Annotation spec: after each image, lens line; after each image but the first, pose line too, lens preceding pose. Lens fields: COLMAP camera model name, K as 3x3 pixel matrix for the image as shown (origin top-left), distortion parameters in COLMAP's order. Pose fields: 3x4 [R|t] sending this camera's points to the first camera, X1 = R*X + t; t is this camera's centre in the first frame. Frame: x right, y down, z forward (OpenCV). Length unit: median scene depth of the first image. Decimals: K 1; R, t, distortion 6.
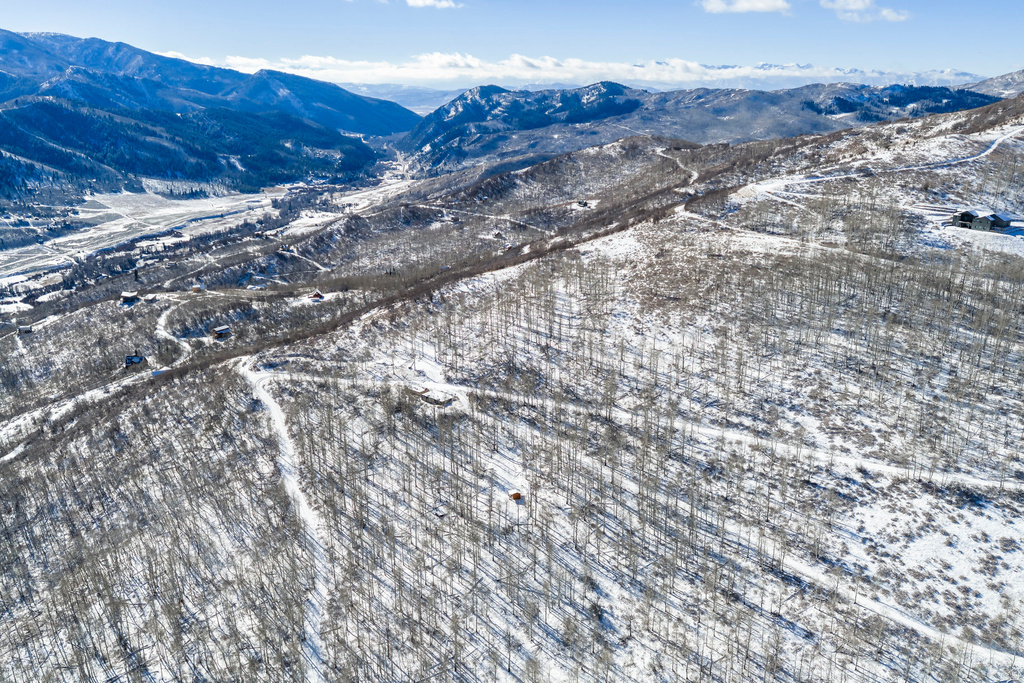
lens RADIAL K [[843.4, 0, 512.1], [0, 843.4, 342.9], [0, 0, 1]] dist [0.021935, -0.038907]
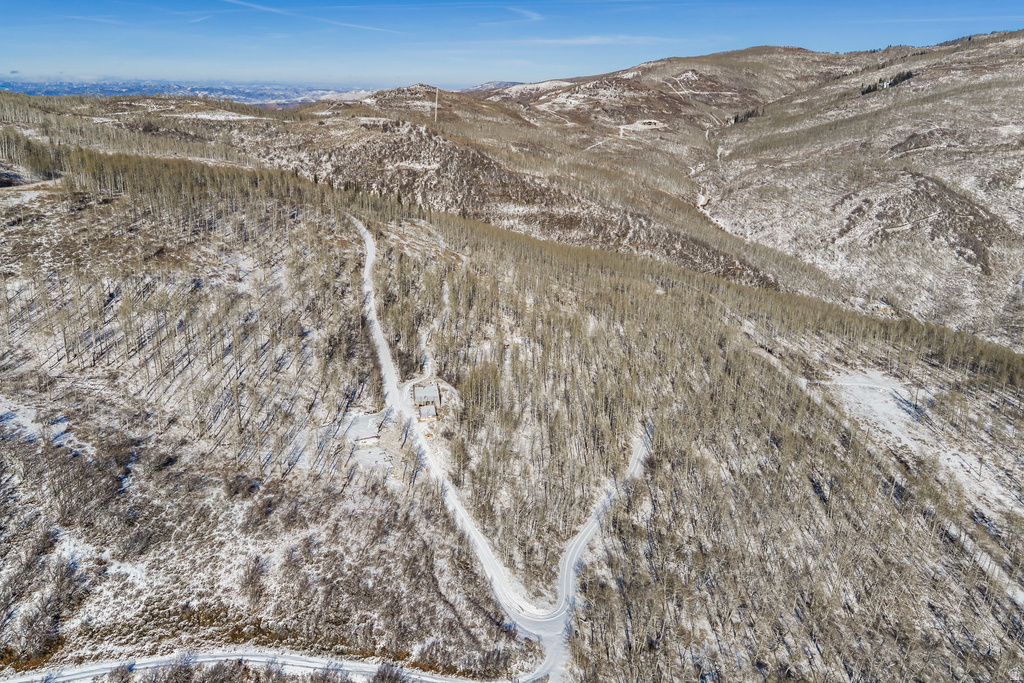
lens RADIAL K [[843.4, 0, 512.3], [0, 843.4, 347.2], [0, 0, 1]] dist [0.021935, -0.038907]
pose [[-0.752534, -0.211683, 0.623605, -0.506561], [0.186076, 0.839999, 0.509684, -0.284653], [-0.631719, 0.499592, -0.592739, 1.156806]]
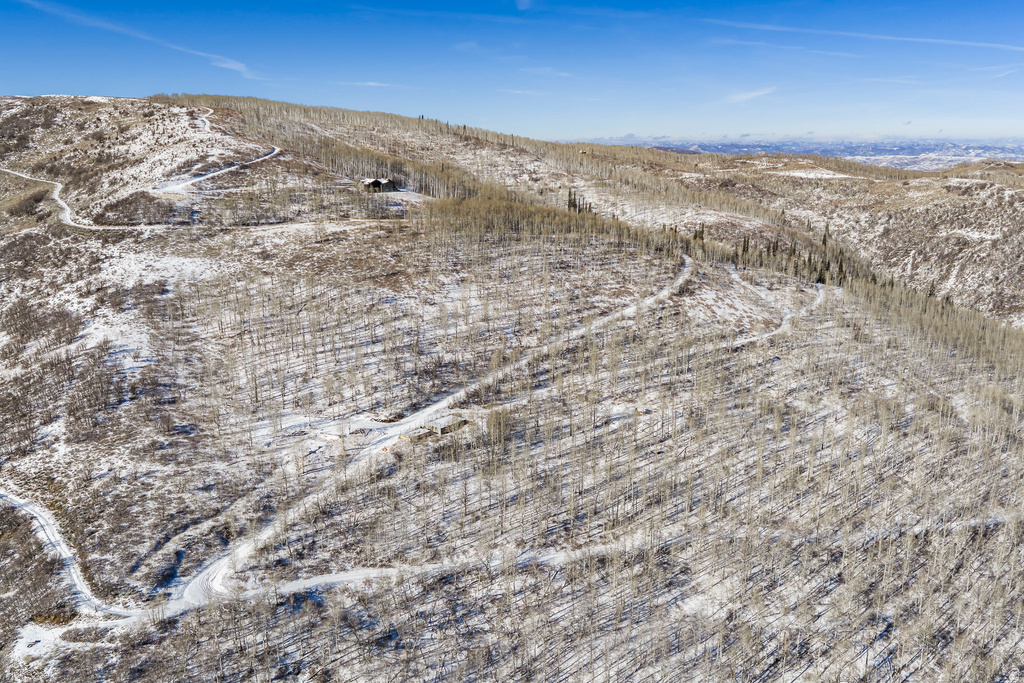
lens RADIAL K [[843.4, 0, 510.8], [0, 843.4, 344.7], [0, 0, 1]] dist [0.021935, -0.038907]
pose [[-0.011705, -0.246057, 0.969185, -0.728184], [0.306732, 0.921639, 0.237691, -0.153046], [-0.951724, 0.300063, 0.064686, 0.728110]]
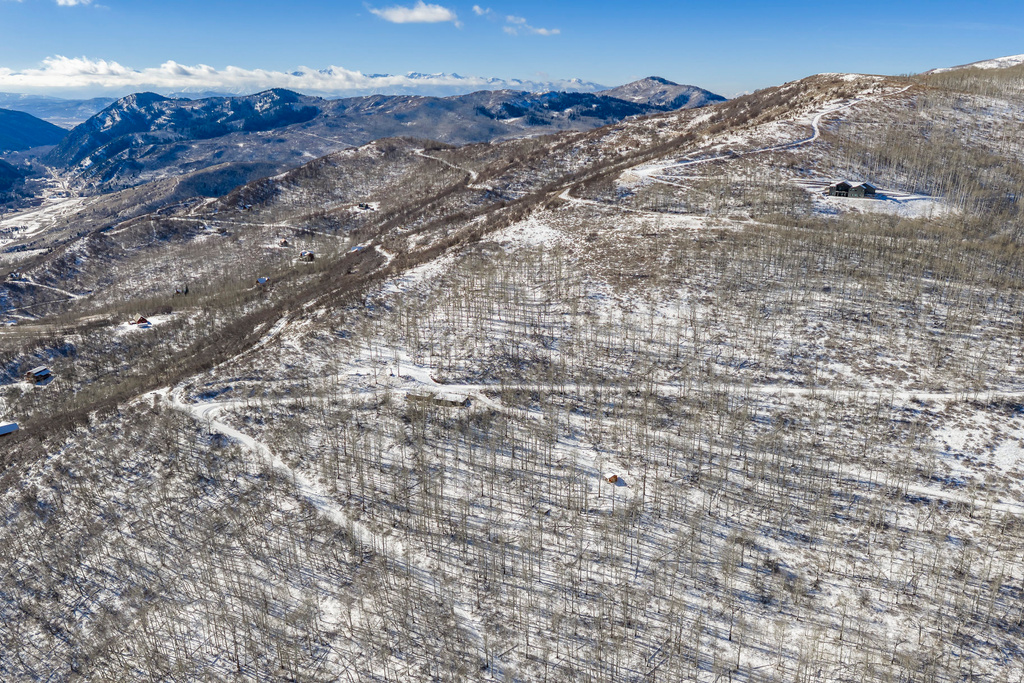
lens RADIAL K [[843.4, 0, 512.1], [0, 843.4, 341.3], [0, 0, 1]] dist [0.021935, -0.038907]
pose [[0.925130, -0.109328, 0.363568, -0.303784], [0.113347, 0.993502, 0.010333, -0.001448], [-0.362335, 0.031650, 0.931510, 0.079830]]
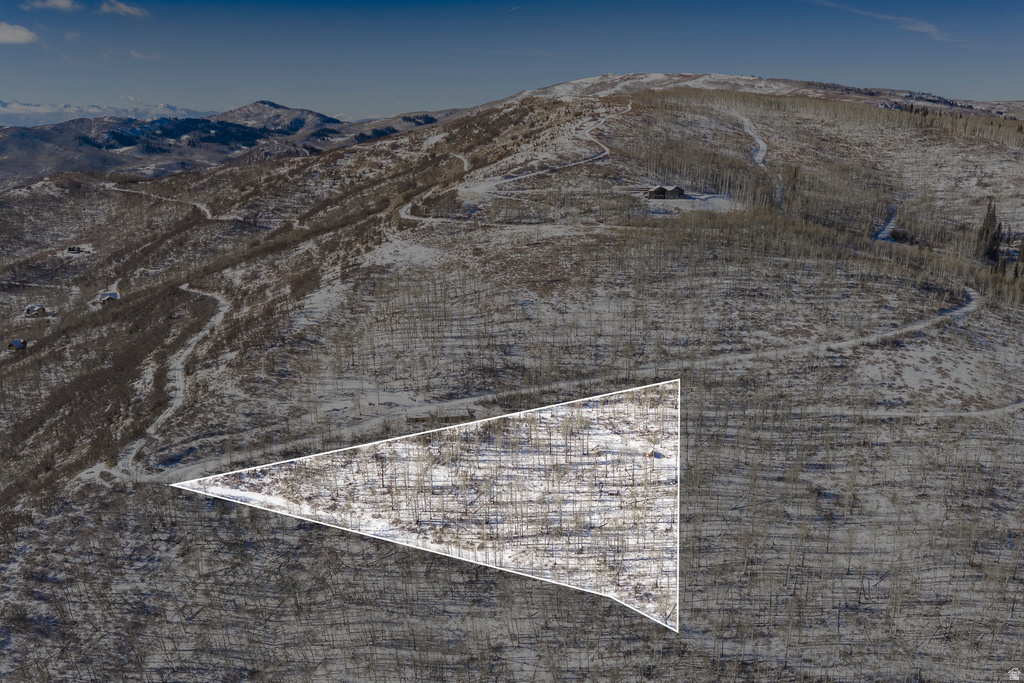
lens RADIAL K [[843.4, 0, 511.7], [0, 843.4, 340.8], [0, 0, 1]] dist [0.021935, -0.038907]
pose [[0.665744, -0.210140, 0.715979, -0.602401], [0.239228, 0.968985, 0.061954, -0.051767], [-0.706792, 0.130037, 0.695368, 0.229439]]
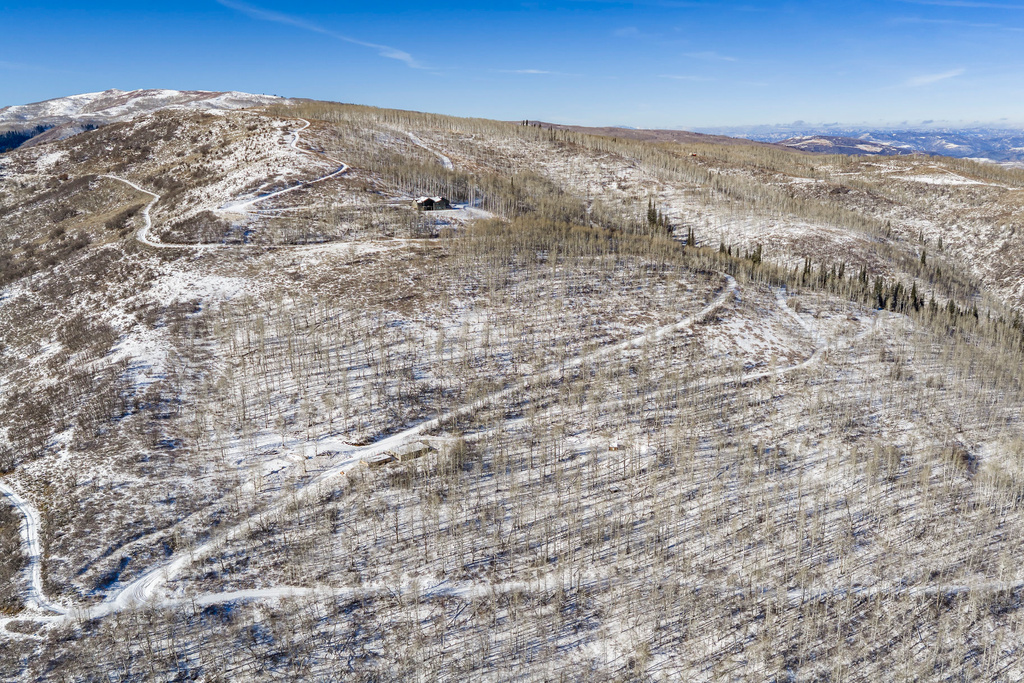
lens RADIAL K [[843.4, 0, 511.3], [0, 843.4, 343.3], [0, 0, 1]] dist [0.021935, -0.038907]
pose [[0.168743, -0.254957, 0.952115, -0.735680], [0.306142, 0.931749, 0.195246, -0.149119], [-0.936911, 0.258536, 0.235279, 0.562902]]
